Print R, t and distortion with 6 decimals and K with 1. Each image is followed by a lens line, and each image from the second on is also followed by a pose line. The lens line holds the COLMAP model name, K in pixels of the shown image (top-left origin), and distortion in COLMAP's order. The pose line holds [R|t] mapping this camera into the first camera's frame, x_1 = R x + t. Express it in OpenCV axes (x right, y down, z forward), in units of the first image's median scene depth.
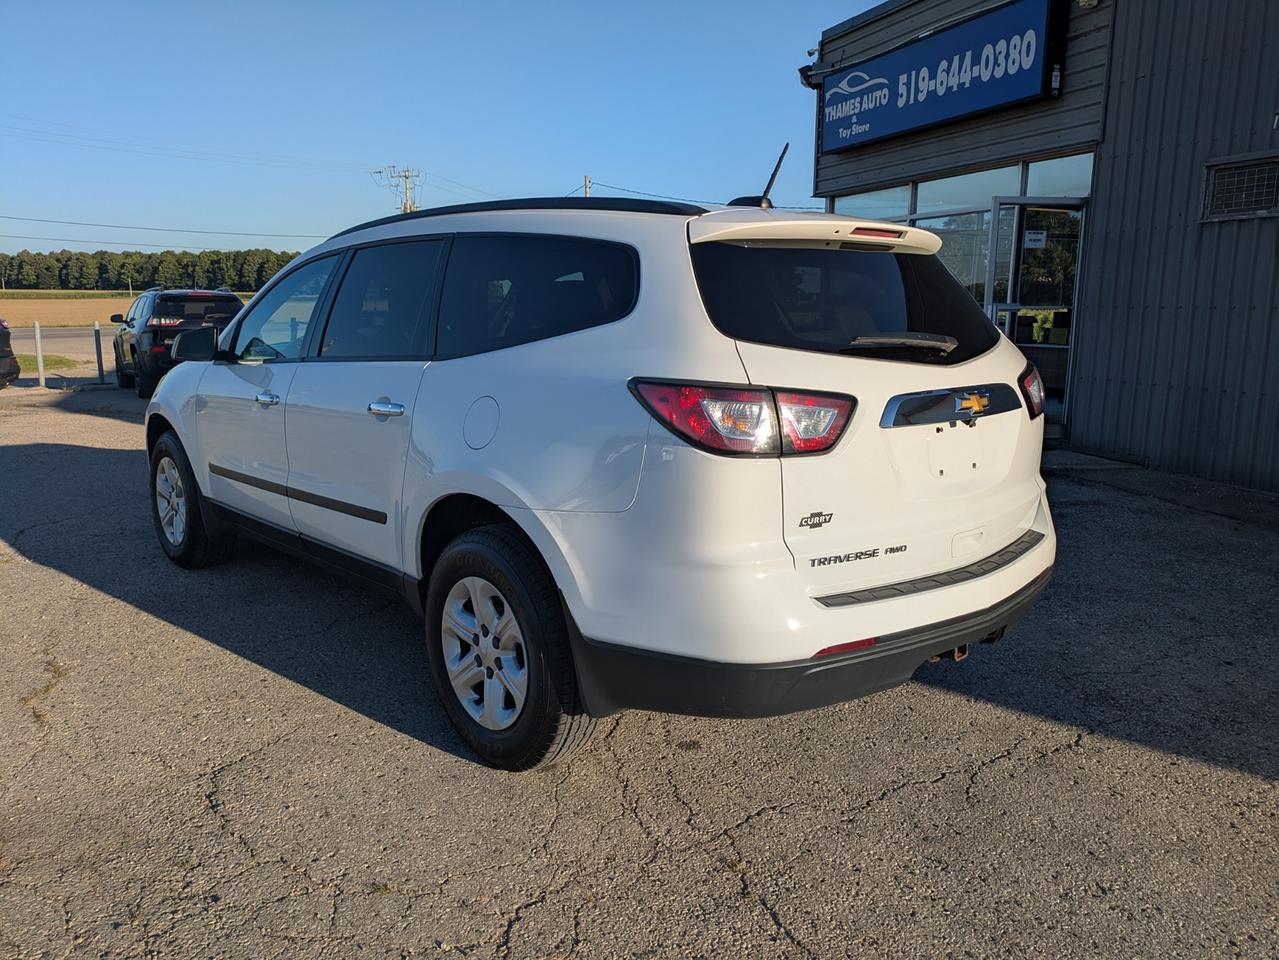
lens RADIAL K [[946.6, 0, 629.1], [0, 946.6, 482.0], [0, 0, 1]] dist [0.021707, -0.006777]
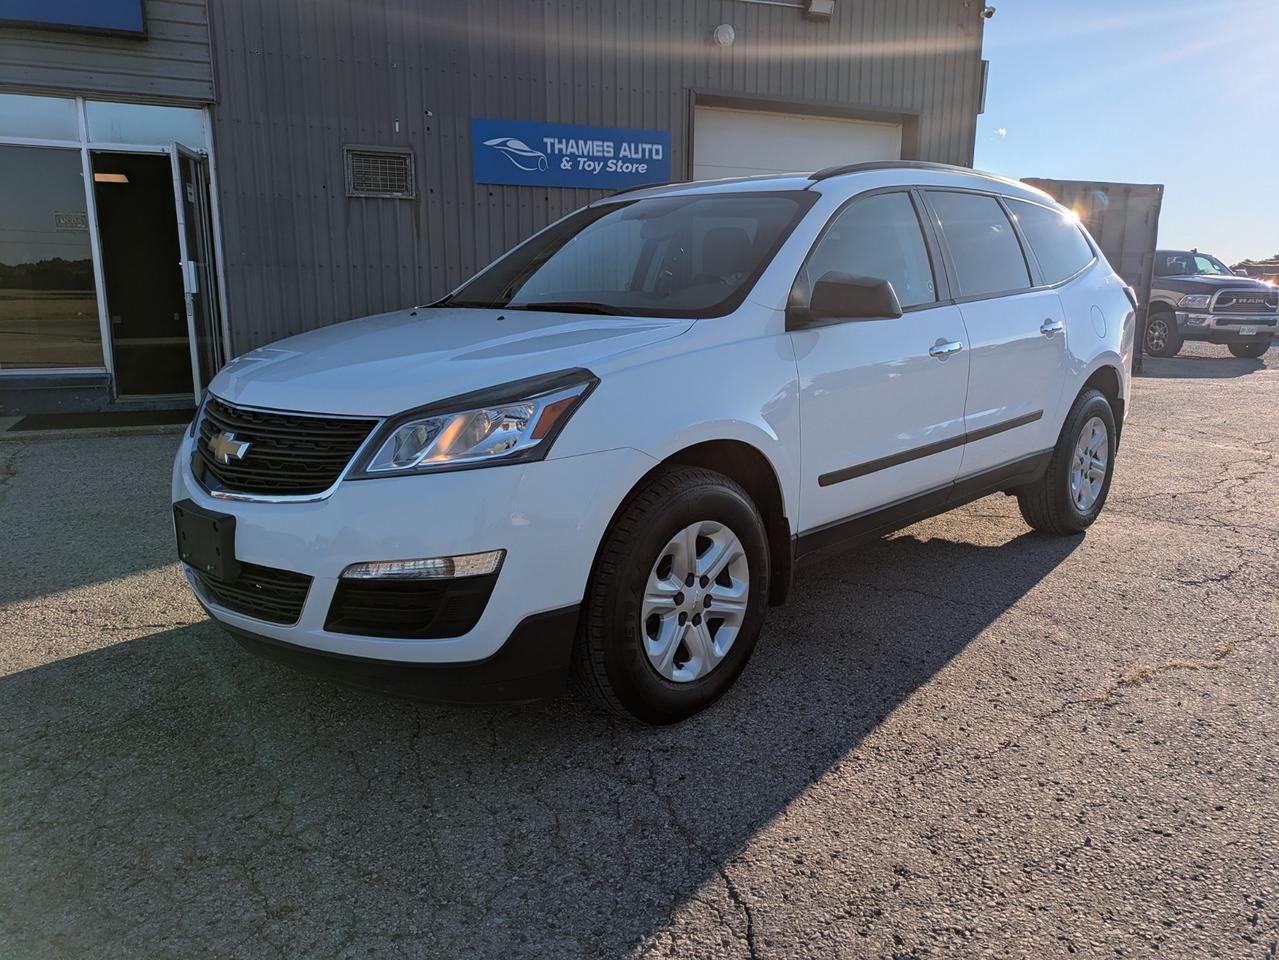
lens RADIAL K [[946.6, 0, 629.1], [0, 946.6, 482.0], [0, 0, 1]] dist [0.021707, -0.006777]
pose [[-0.048321, -0.212689, 0.975924, -0.533540], [0.180117, 0.959193, 0.217960, -0.091399], [-0.982458, 0.186313, -0.008040, 0.552996]]
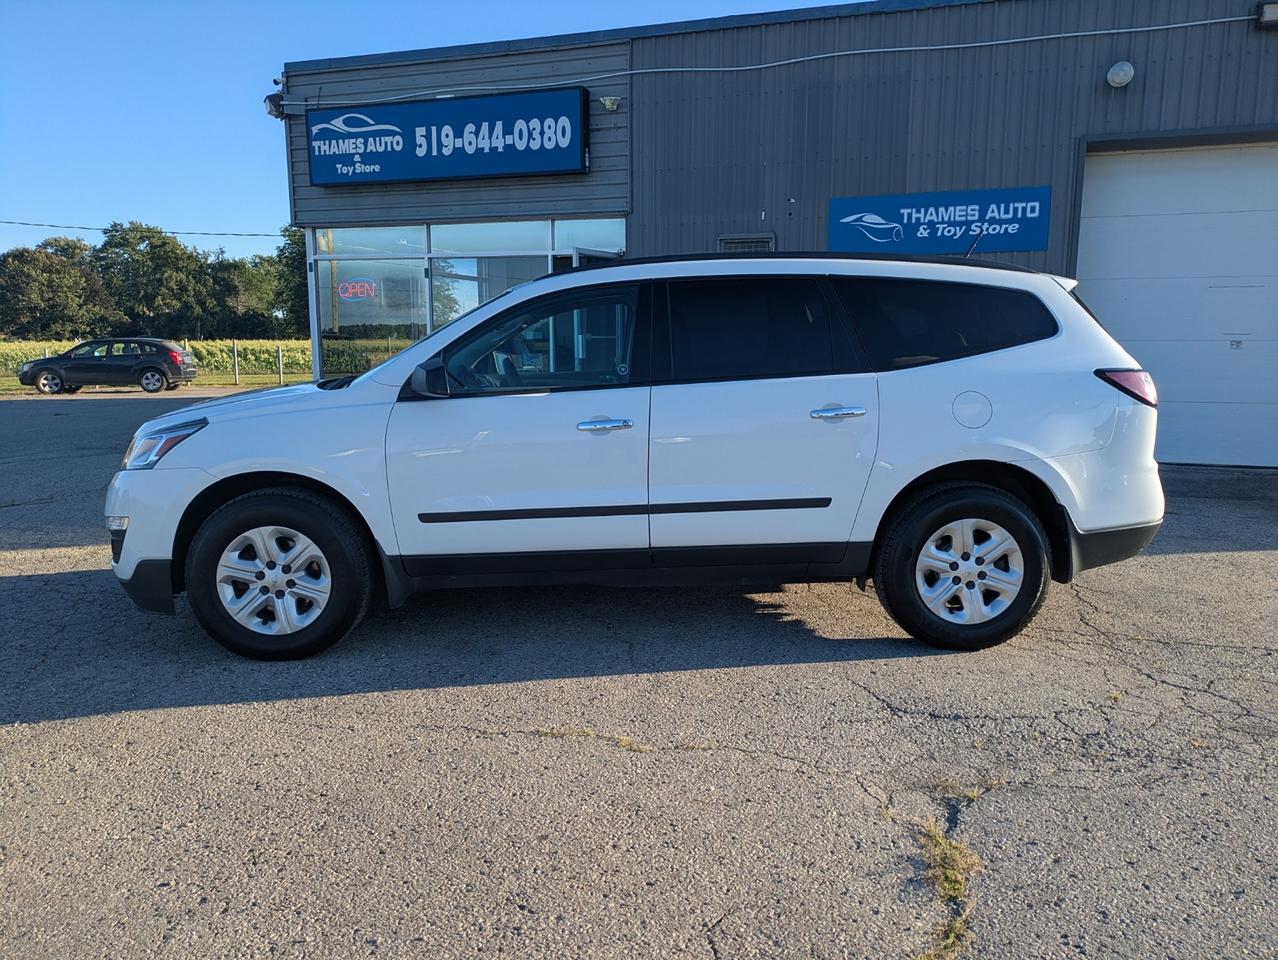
lens RADIAL K [[944.6, 0, 642.8], [0, 944.6, 477.0], [0, 0, 1]] dist [0.058102, -0.069824]
pose [[0.643103, -0.120582, 0.756227, -0.470694], [0.147760, 0.988507, 0.031963, -0.024573], [-0.751389, 0.091185, 0.653529, 0.127179]]
